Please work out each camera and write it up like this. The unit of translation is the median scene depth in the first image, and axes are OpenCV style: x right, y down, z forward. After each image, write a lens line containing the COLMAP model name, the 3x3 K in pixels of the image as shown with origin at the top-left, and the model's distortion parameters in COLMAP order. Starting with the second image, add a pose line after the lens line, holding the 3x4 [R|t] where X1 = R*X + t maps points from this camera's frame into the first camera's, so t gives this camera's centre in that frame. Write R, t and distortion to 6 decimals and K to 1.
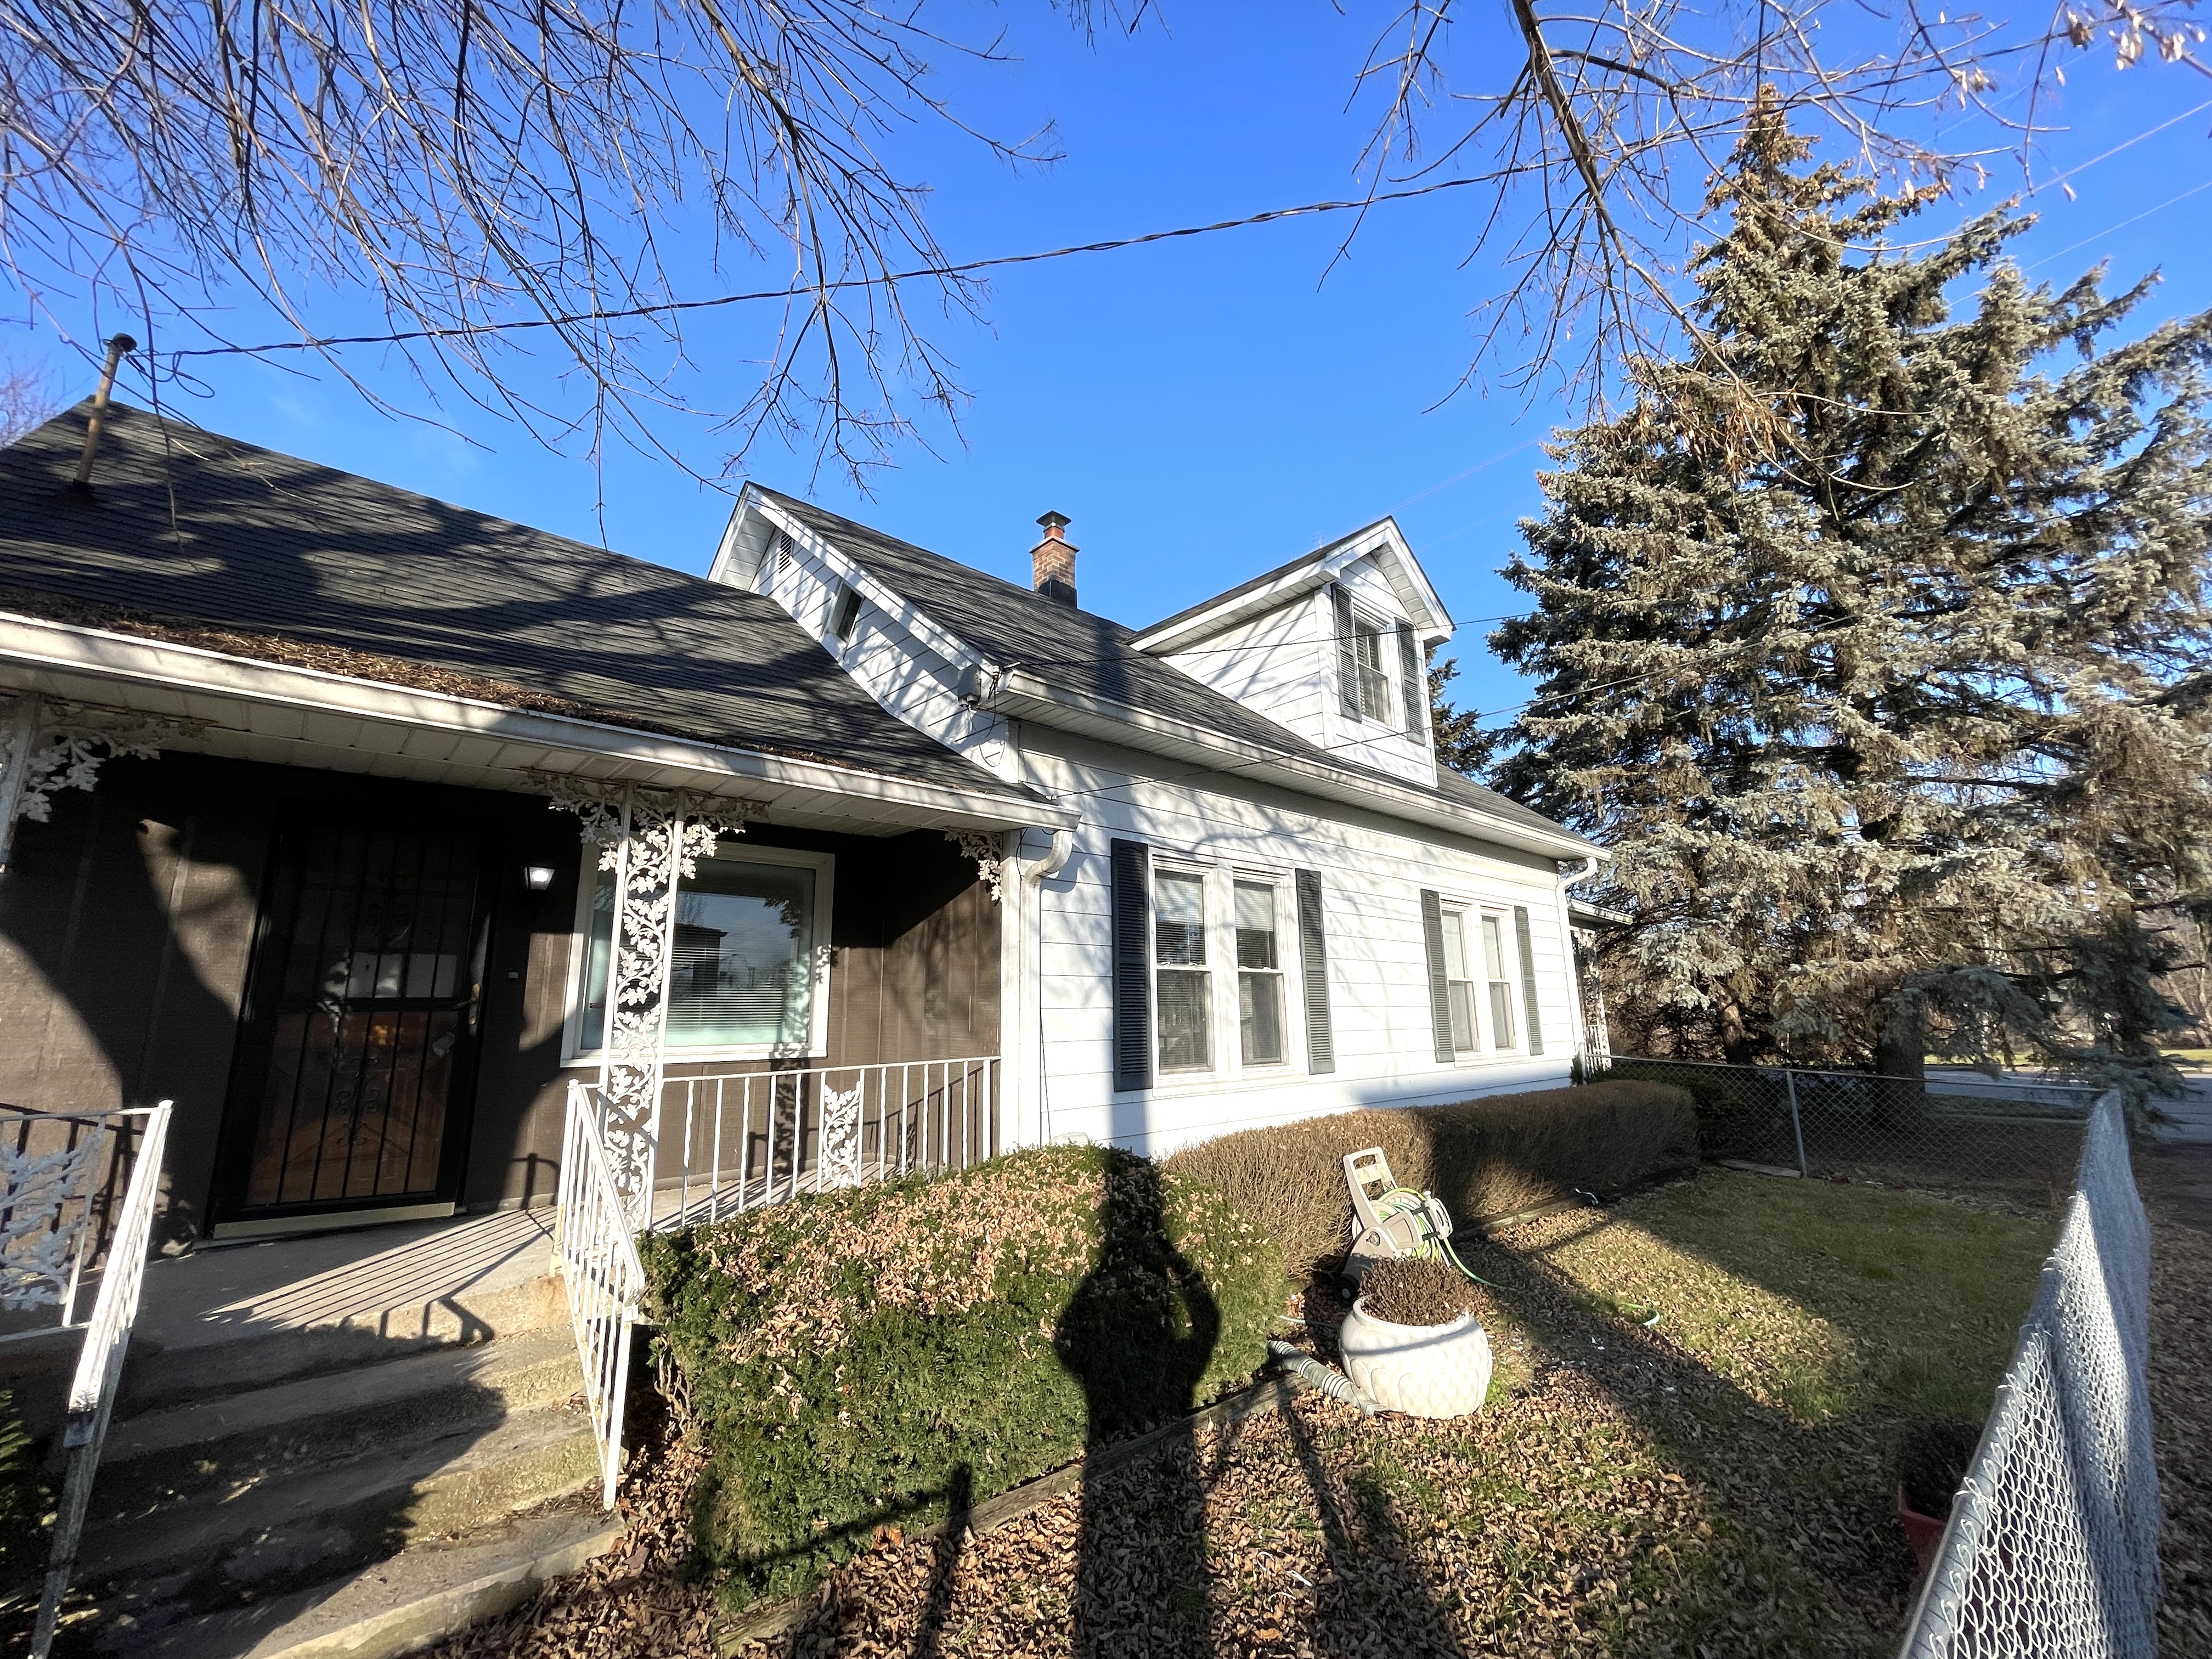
lens RADIAL K [[897.0, 0, 1109.0], [0, 897.0, 823.6], [0, 0, 1]] dist [-0.004504, 0.000353]
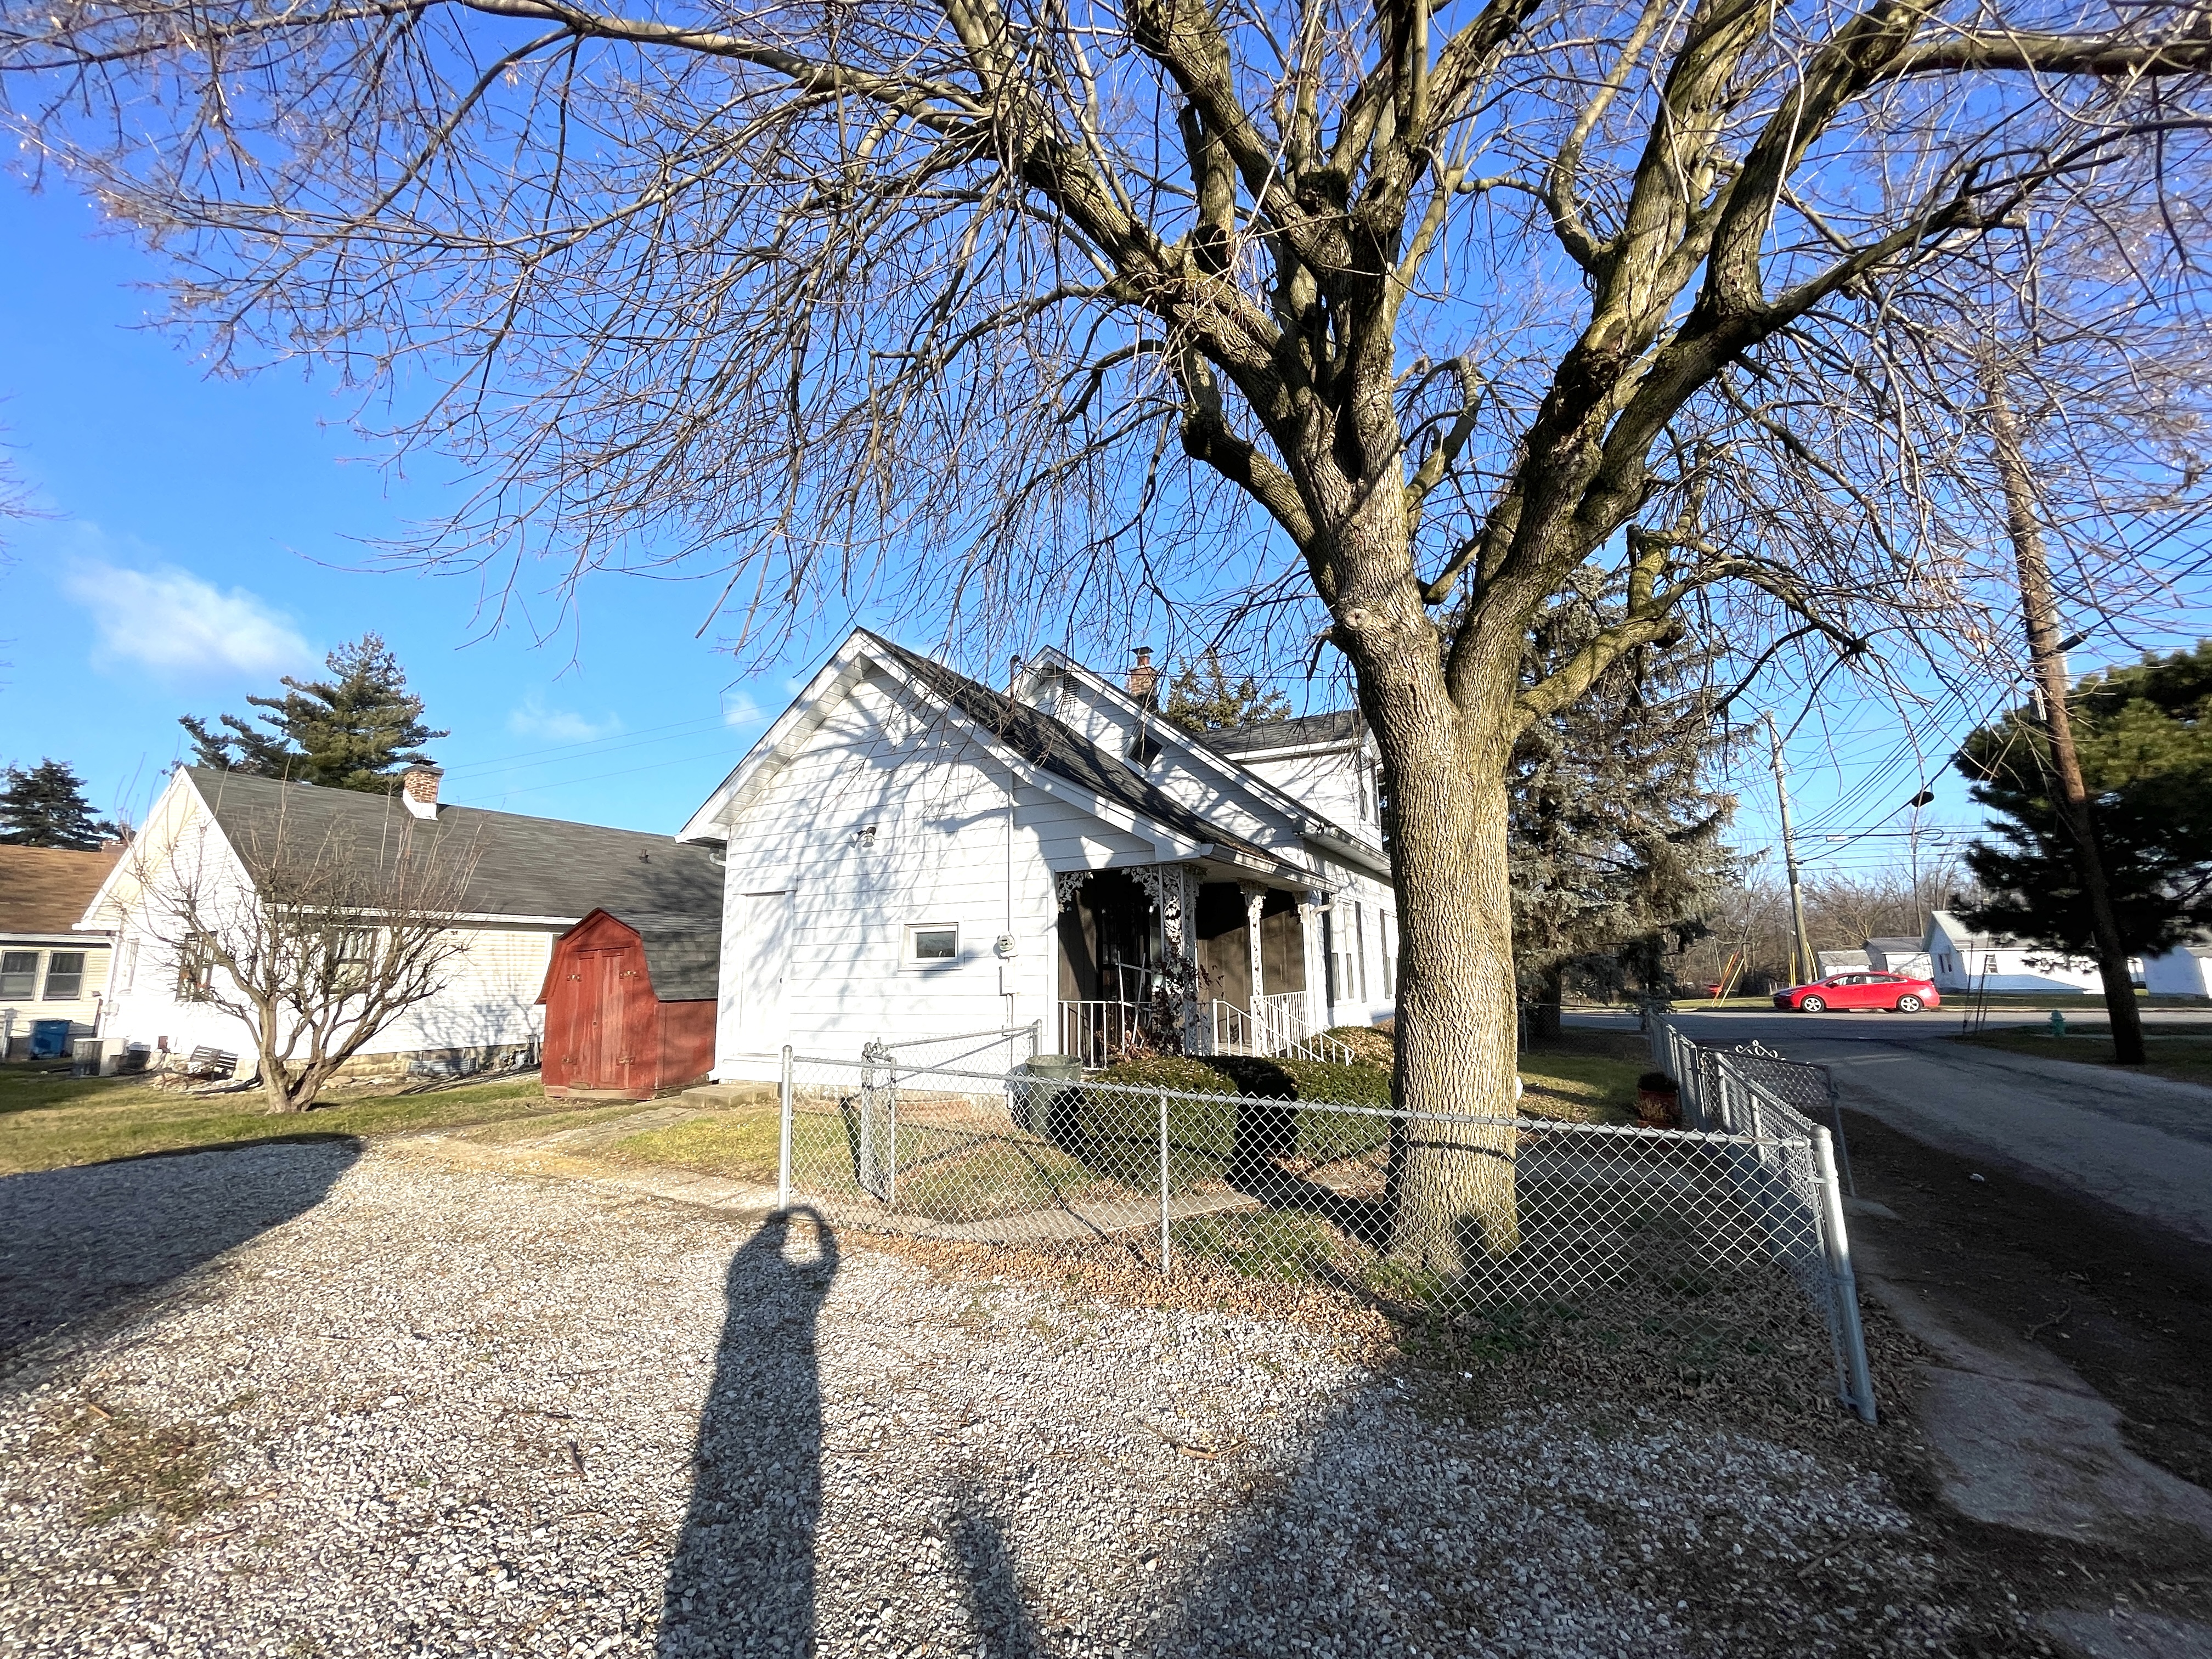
lens RADIAL K [[897.0, 0, 1109.0], [0, 897.0, 823.6], [0, 0, 1]] dist [-0.004504, 0.000353]
pose [[0.939657, 0.058651, 0.337054, -1.100004], [-0.070960, 0.997183, 0.024304, -0.147006], [-0.334679, -0.046754, 0.941172, -0.757618]]
